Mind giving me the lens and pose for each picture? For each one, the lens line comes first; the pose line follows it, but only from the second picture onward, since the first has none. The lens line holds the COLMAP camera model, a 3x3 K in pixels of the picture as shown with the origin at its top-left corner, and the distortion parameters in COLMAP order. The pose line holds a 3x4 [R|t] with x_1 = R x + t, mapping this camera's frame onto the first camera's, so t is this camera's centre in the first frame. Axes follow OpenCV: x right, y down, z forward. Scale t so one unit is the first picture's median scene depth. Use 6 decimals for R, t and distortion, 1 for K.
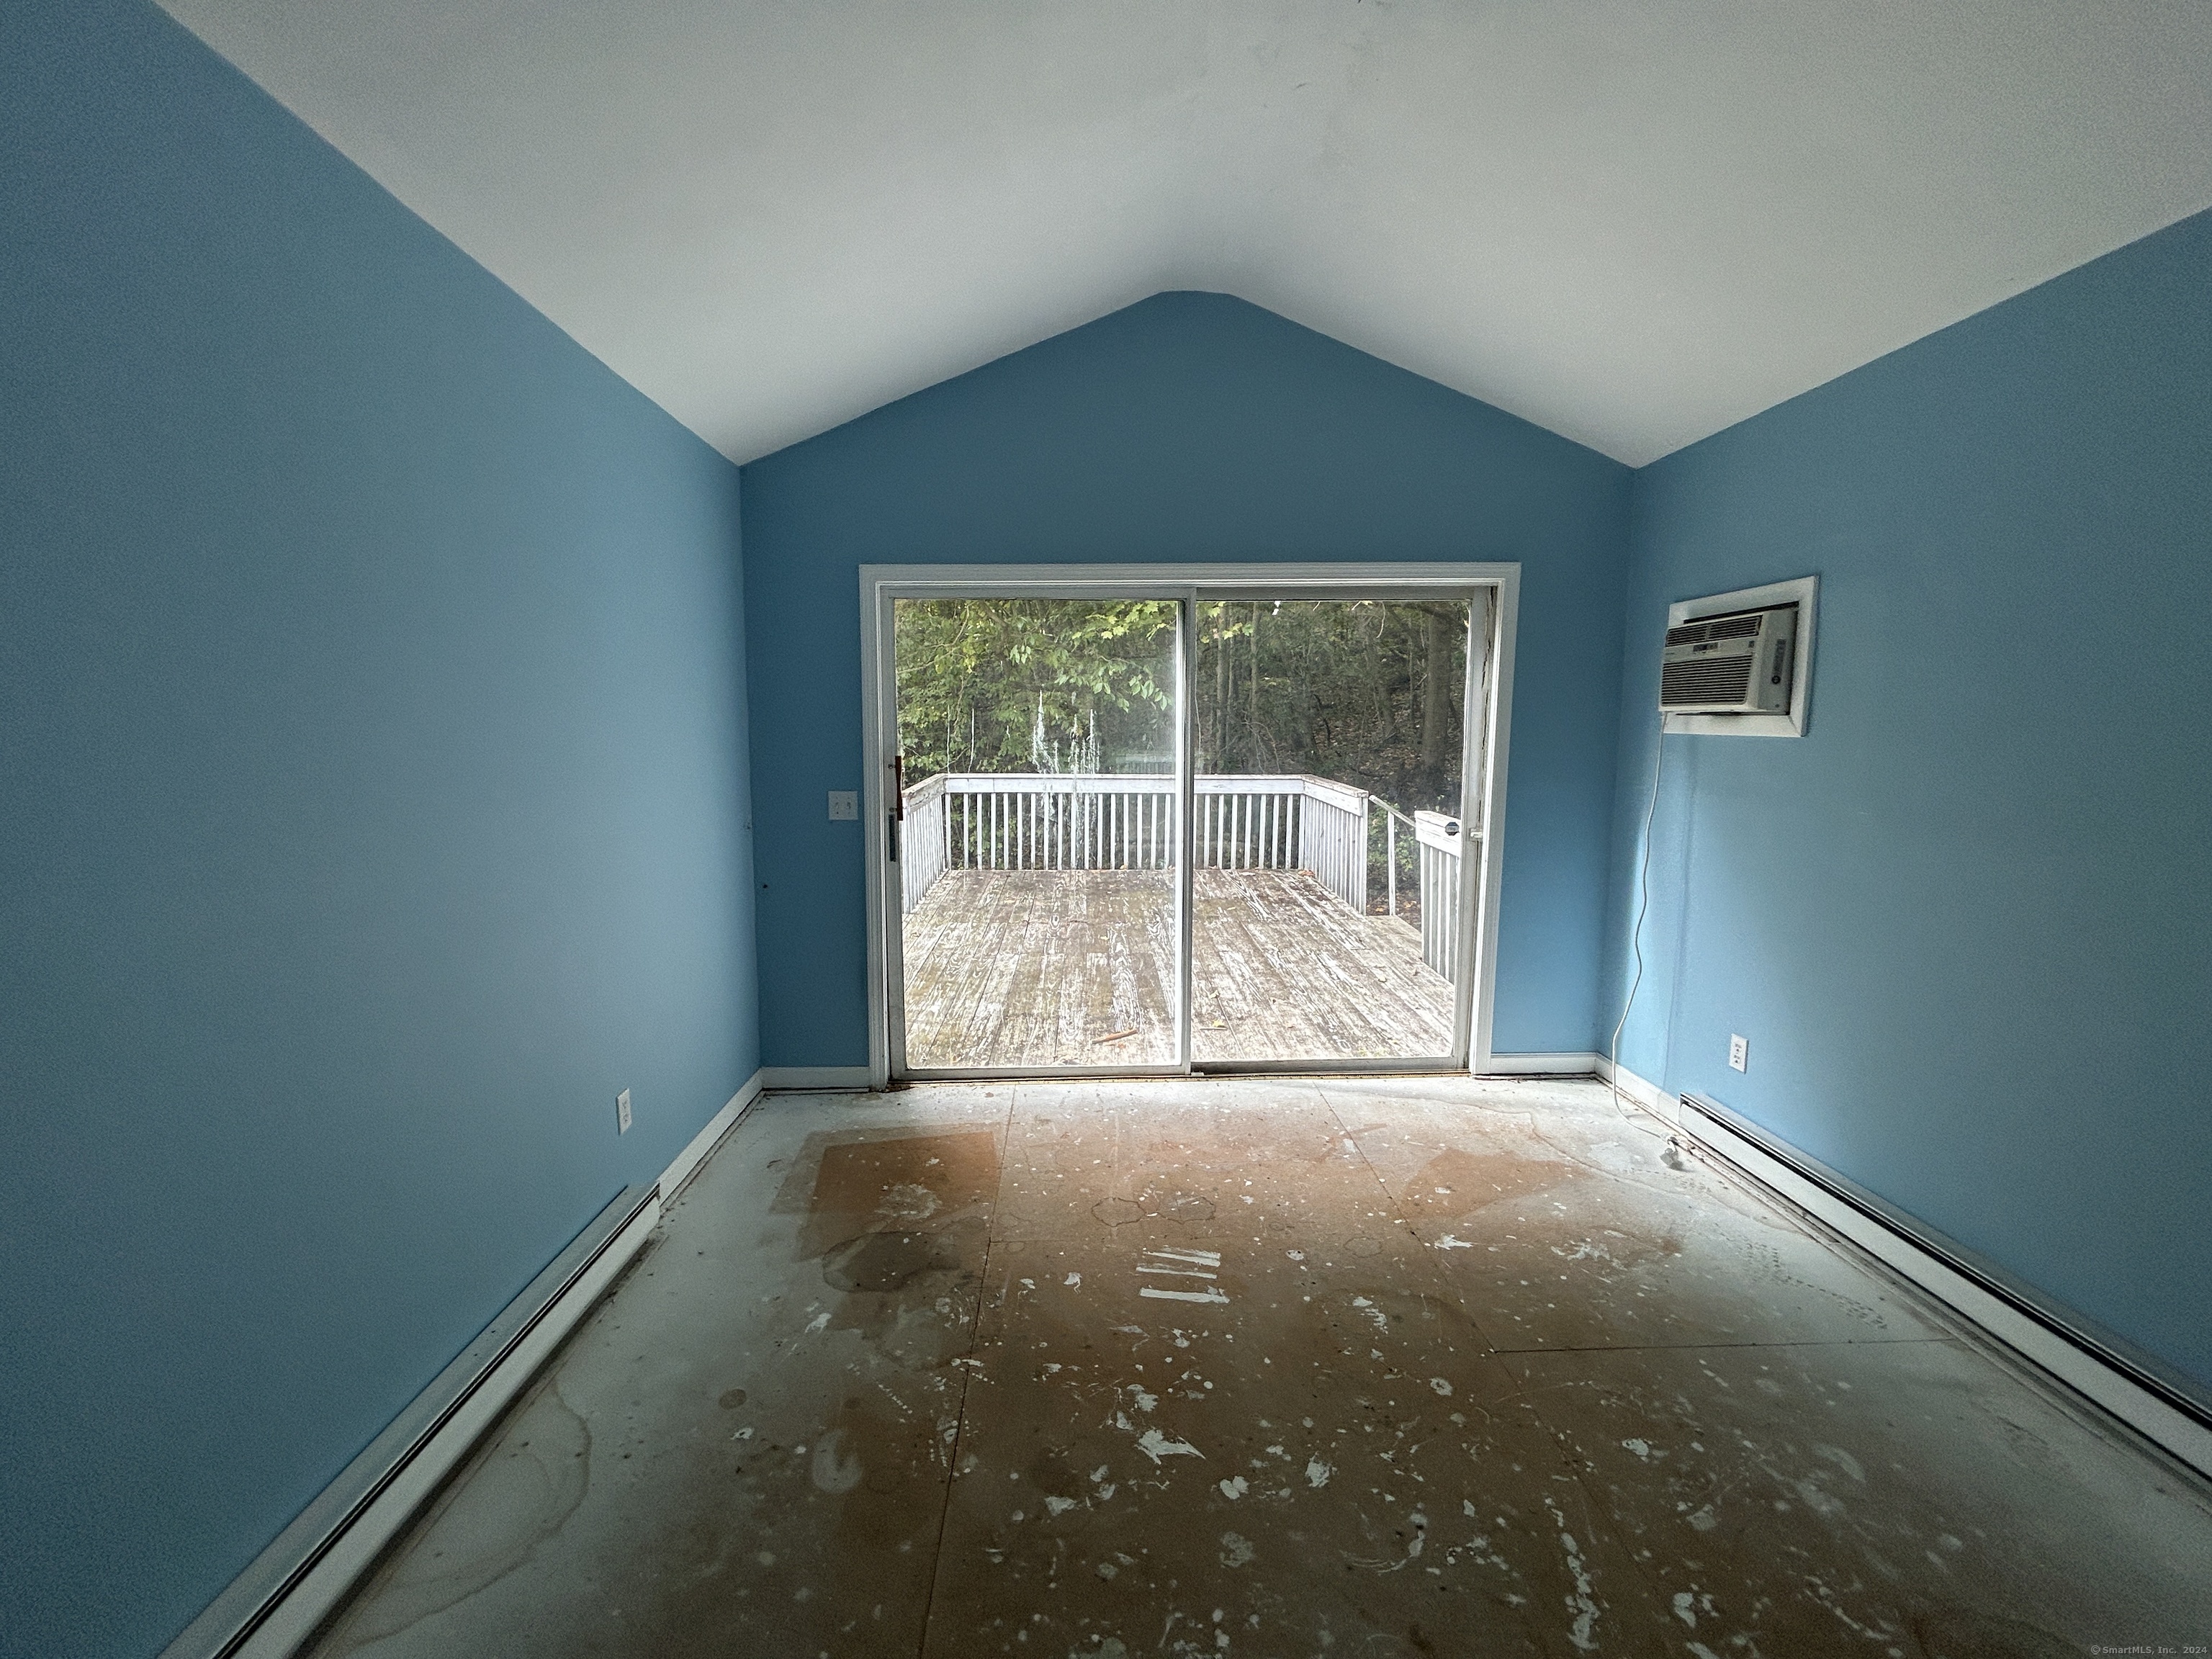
lens RADIAL K [[889.3, 0, 1099.0], [0, 889.3, 829.5], [0, 0, 1]] dist [-0.001727, 0.000804]
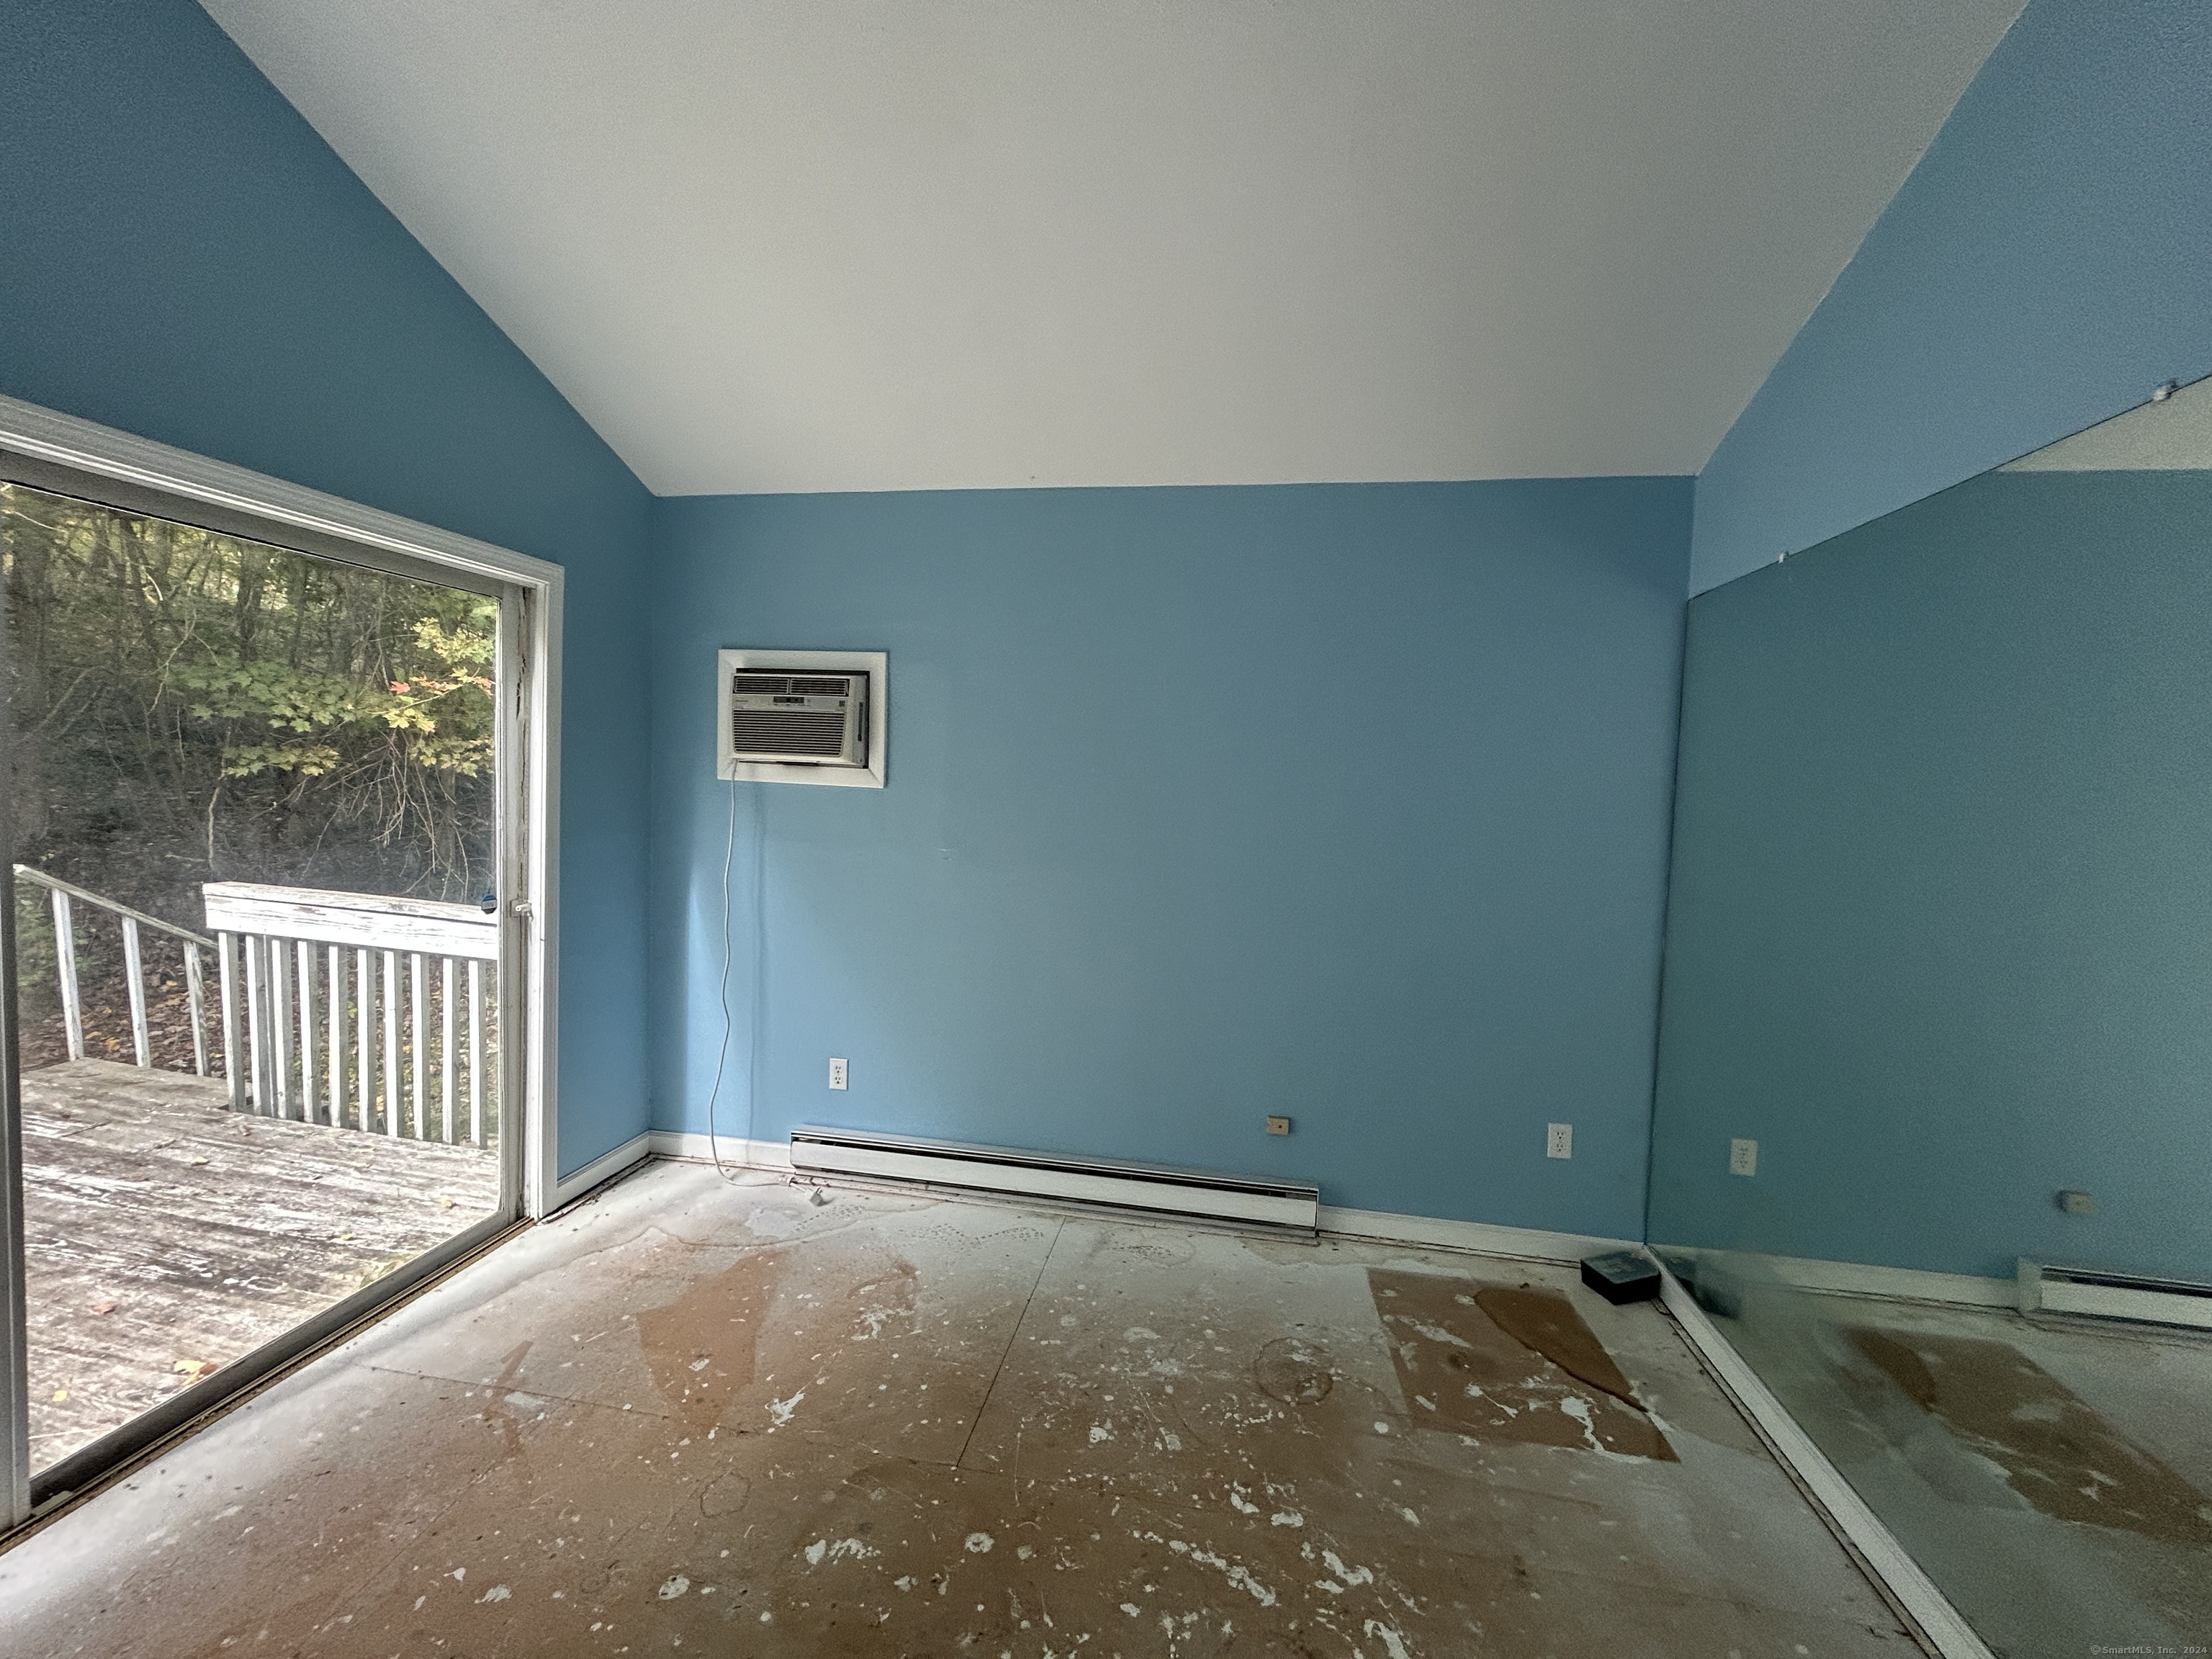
lens RADIAL K [[889.3, 0, 1101.9], [0, 889.3, 831.2], [0, 0, 1]] dist [-0.001727, 0.000804]
pose [[0.196970, -0.047832, 0.979242, -0.255836], [0.077318, 0.996456, 0.033121, -0.054022], [-0.977356, 0.069190, 0.199971, 0.413174]]
